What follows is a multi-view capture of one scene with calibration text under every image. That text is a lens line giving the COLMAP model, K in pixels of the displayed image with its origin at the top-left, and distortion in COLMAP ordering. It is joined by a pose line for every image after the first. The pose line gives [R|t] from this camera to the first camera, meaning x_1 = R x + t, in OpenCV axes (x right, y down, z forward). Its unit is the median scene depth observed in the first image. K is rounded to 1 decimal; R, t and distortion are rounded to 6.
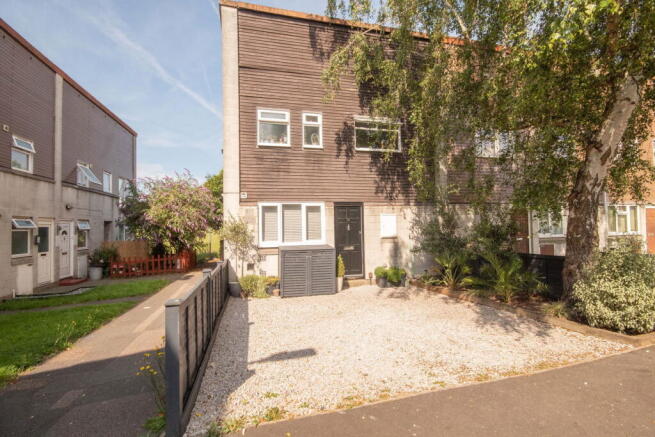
lens RADIAL K [[302.5, 0, 327.5], [0, 302.5, 218.5], [0, 0, 1]] dist [0.020410, -0.017805]
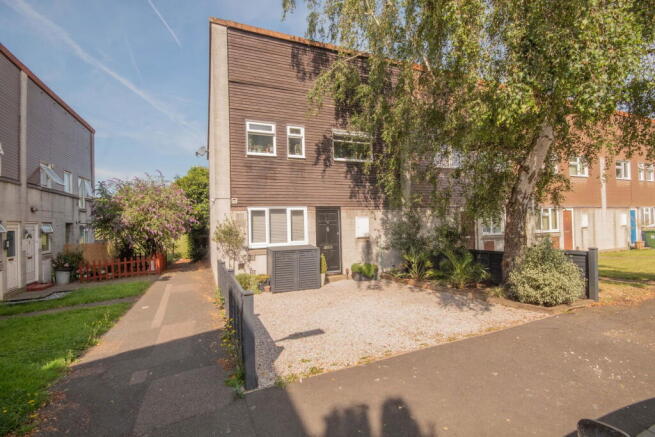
lens RADIAL K [[302.5, 0, 327.5], [0, 302.5, 218.5], [0, 0, 1]] dist [0.020410, -0.017805]
pose [[0.989648, -0.003776, 0.143469, -0.099754], [0.002690, 0.999966, 0.007761, -0.019815], [-0.143494, -0.007295, 0.989624, -0.118679]]
